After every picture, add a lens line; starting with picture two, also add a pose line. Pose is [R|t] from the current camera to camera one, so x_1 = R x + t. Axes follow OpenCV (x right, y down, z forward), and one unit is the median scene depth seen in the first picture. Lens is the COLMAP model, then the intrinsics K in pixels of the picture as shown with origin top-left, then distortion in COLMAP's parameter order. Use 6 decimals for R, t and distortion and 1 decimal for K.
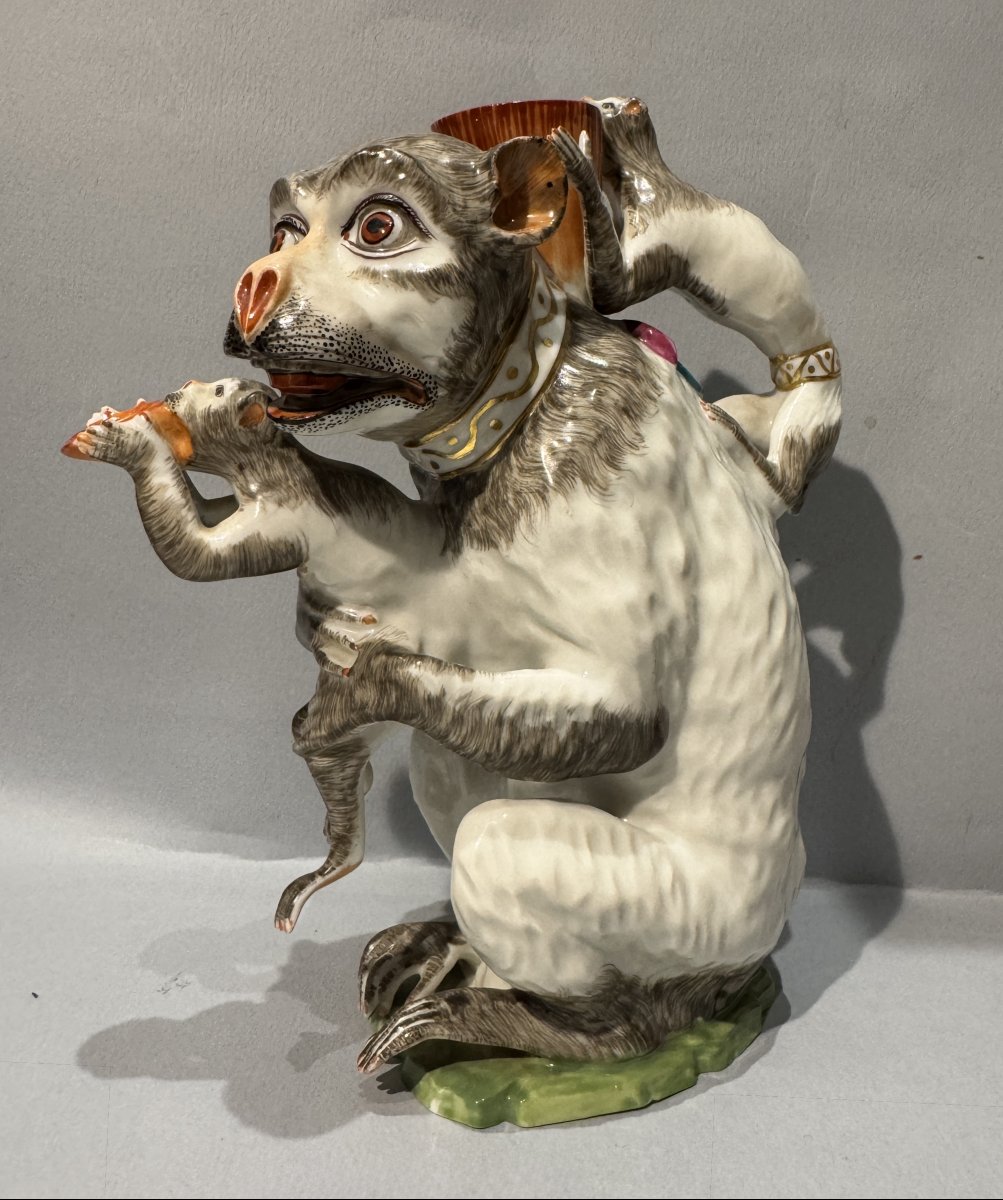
lens RADIAL K [[1111.8, 0, 550.0], [0, 1111.8, 504.0], [0, 0, 1]] dist [0.001686, -0.012912]
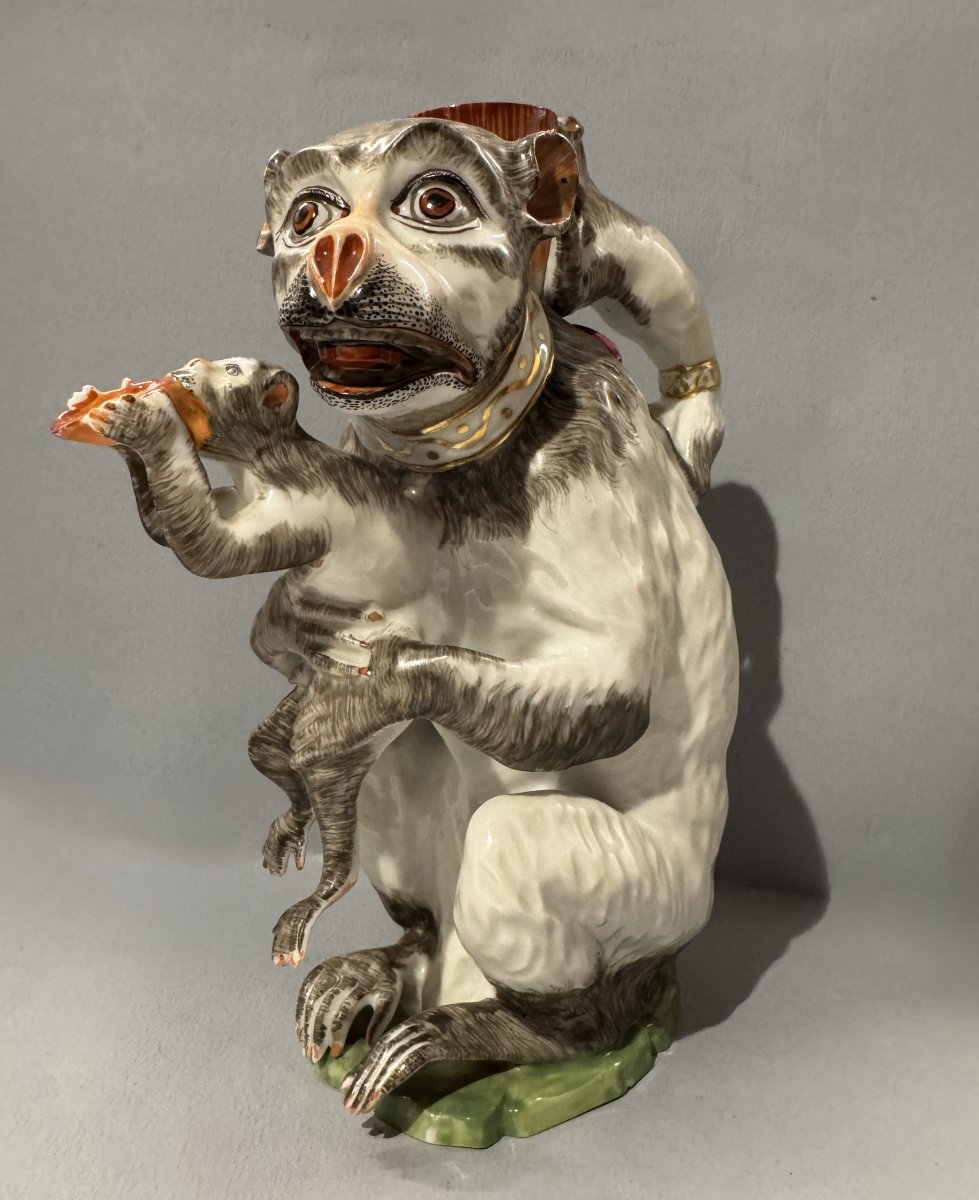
lens RADIAL K [[1082.7, 0, 508.9], [0, 1082.7, 496.9], [0, 0, 1]] dist [-0.002386, -0.006765]
pose [[0.939514, -0.009927, 0.342367, -0.390375], [0.031770, 0.997796, -0.058252, 0.062689], [-0.341034, 0.065606, 0.937759, 0.090306]]
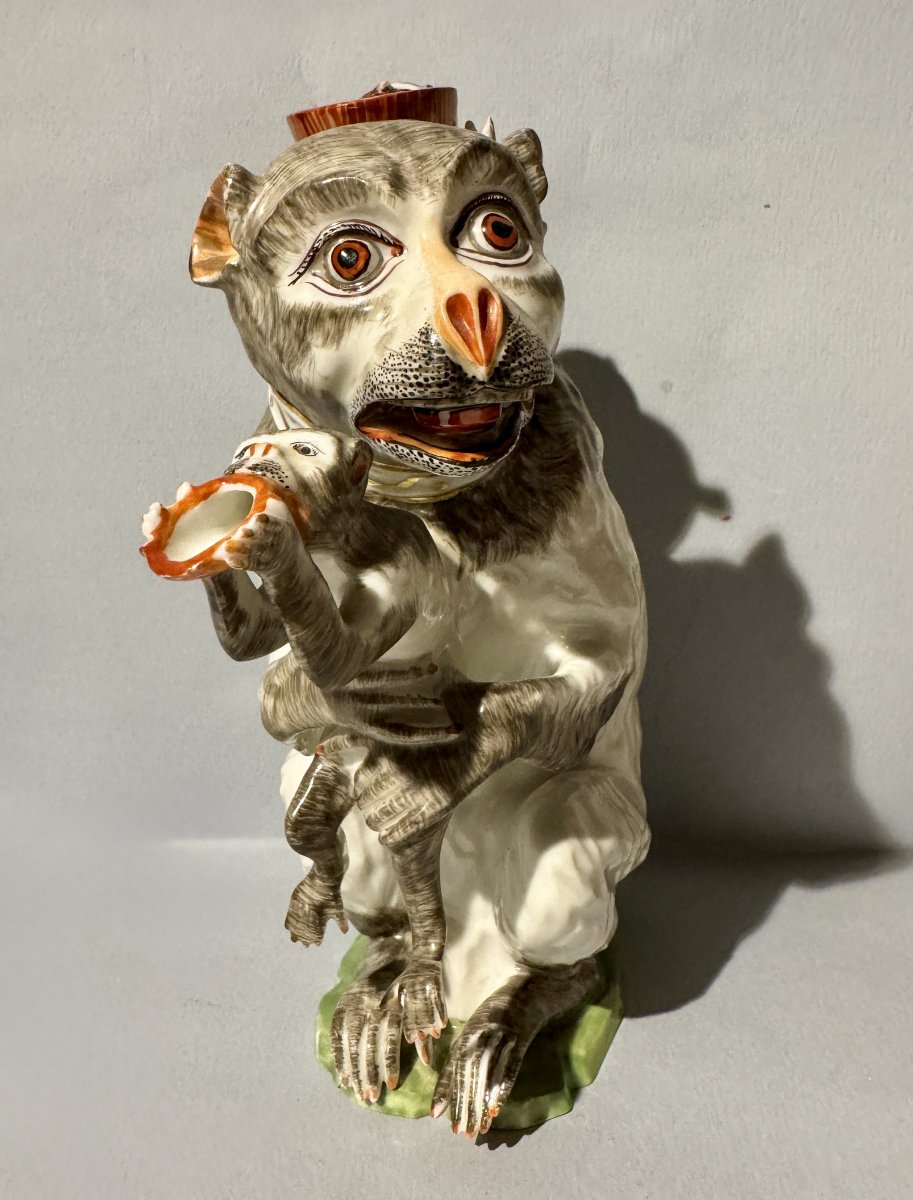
lens RADIAL K [[1055.0, 0, 416.6], [0, 1055.0, 509.3], [0, 0, 1]] dist [-0.003407, 0.003473]
pose [[0.692356, -0.229658, 0.684032, -0.764333], [0.197247, 0.972127, 0.126736, -0.139229], [-0.694072, 0.047177, 0.718358, 0.409722]]
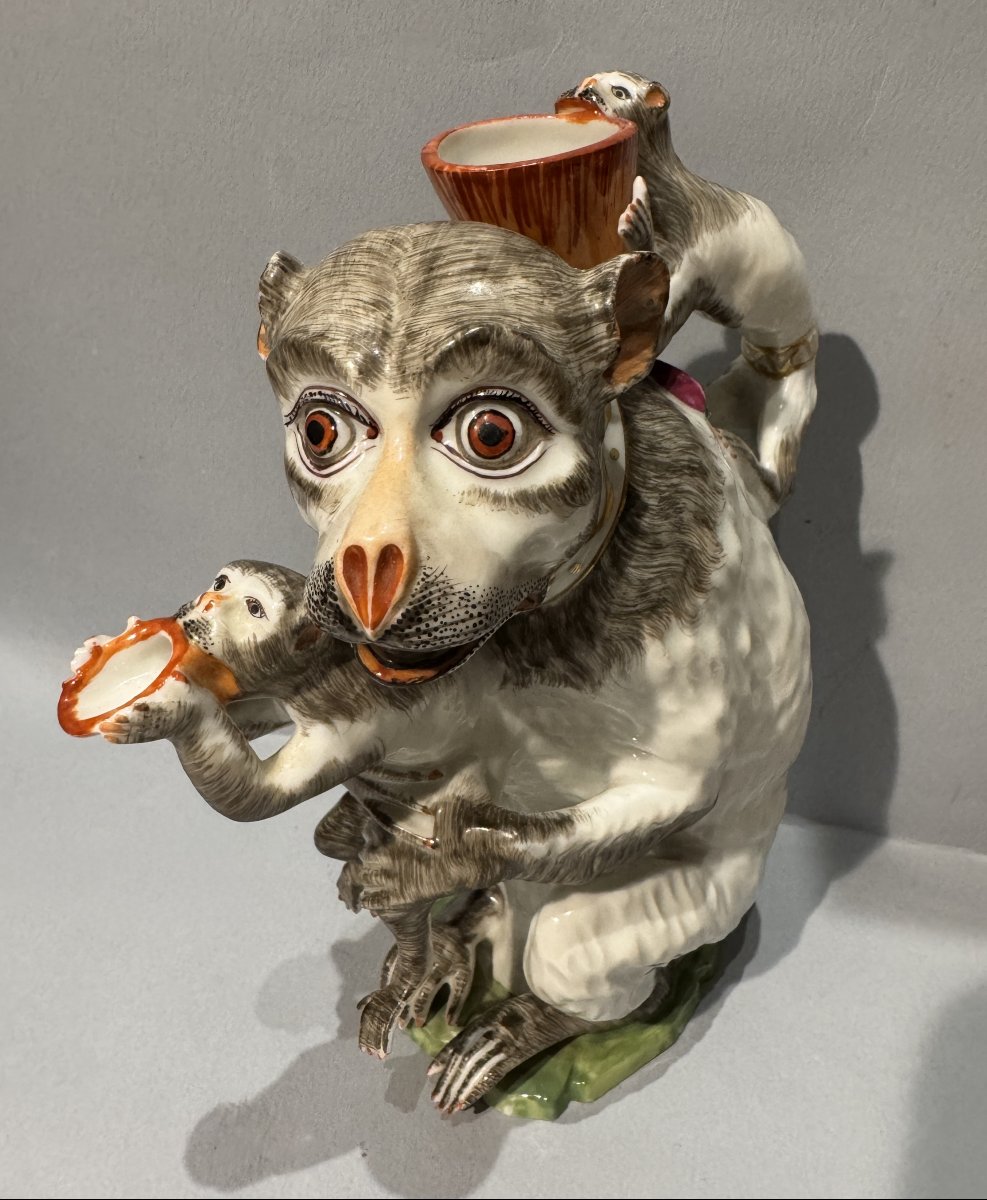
lens RADIAL K [[1069.4, 0, 516.4], [0, 1069.4, 521.3], [0, 0, 1]] dist [-0.003858, 0.001236]
pose [[0.944773, -0.170427, 0.279926, -0.323359], [0.054534, 0.923994, 0.378497, -0.429263], [-0.323156, -0.342329, 0.882259, 0.304226]]
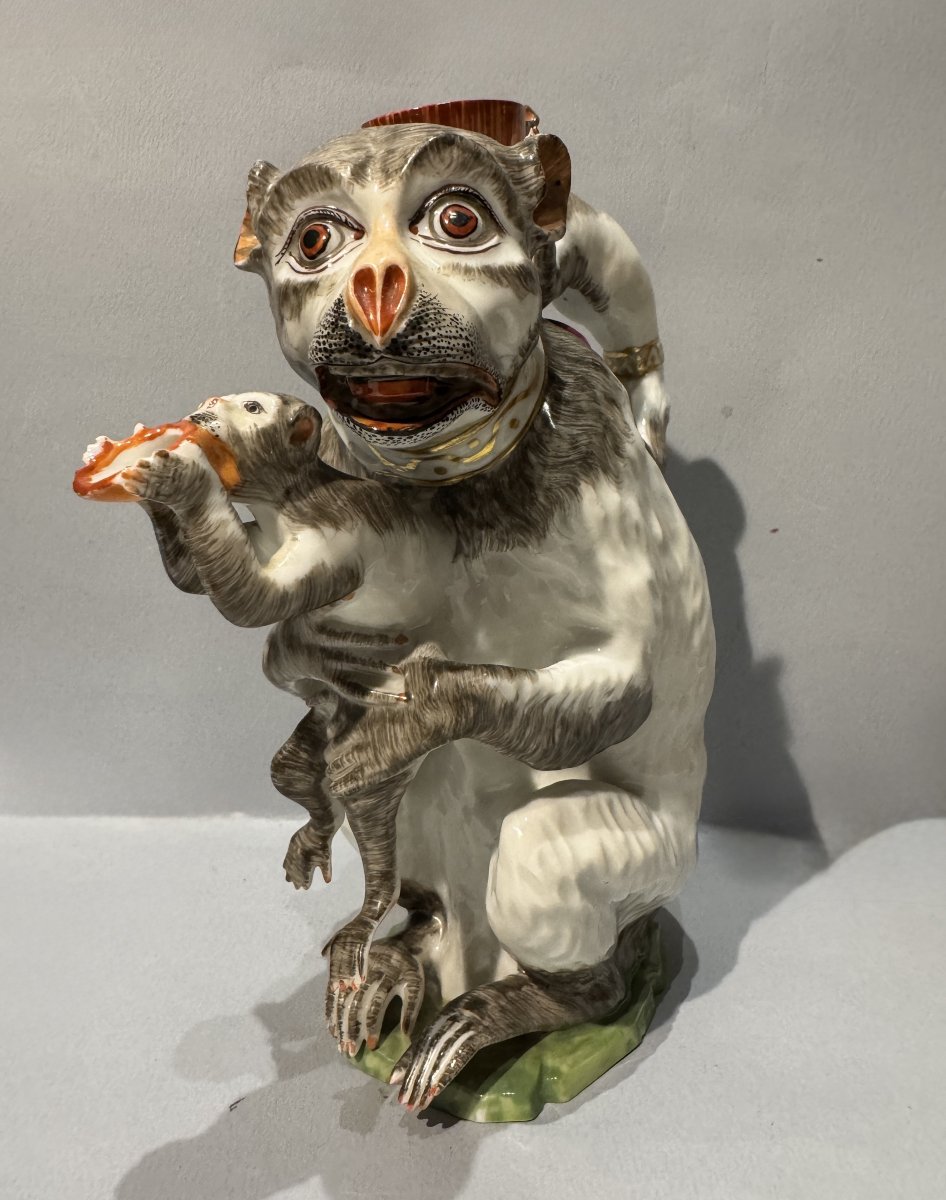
lens RADIAL K [[1000.5, 0, 454.6], [0, 1000.5, 507.8], [0, 0, 1]] dist [0.001165, -0.008080]
pose [[0.888530, -0.109366, 0.445593, -0.515592], [0.105316, 0.993860, 0.033928, -0.033131], [-0.446568, 0.016782, 0.894593, 0.226788]]
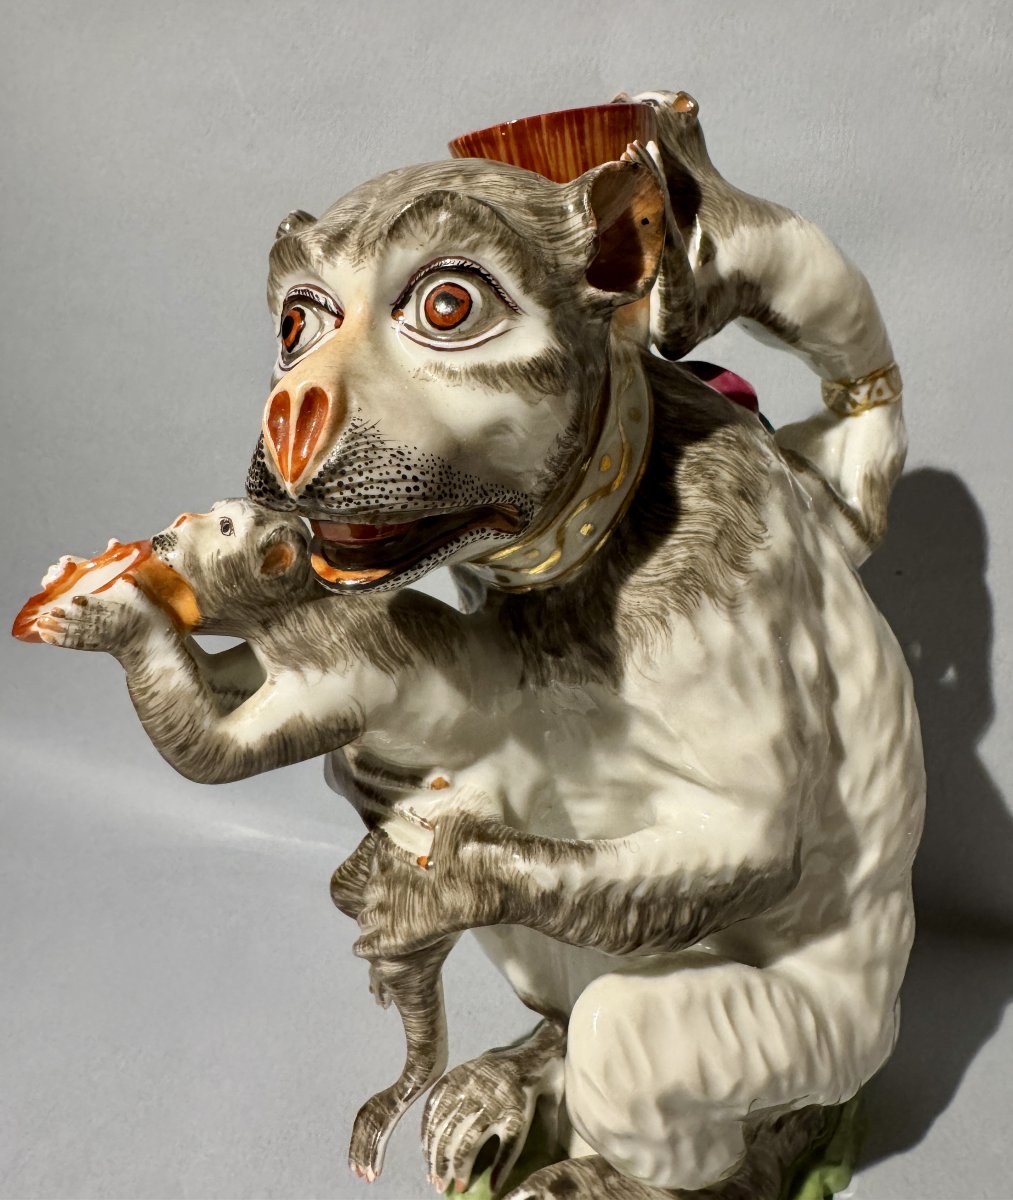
lens RADIAL K [[973.3, 0, 518.3], [0, 973.3, 453.8], [0, 0, 1]] dist [-0.008345, 0.005727]
pose [[0.989349, -0.087421, 0.116391, -0.175977], [0.082860, 0.995612, 0.043480, -0.161919], [-0.119682, -0.033373, 0.992251, 0.335011]]
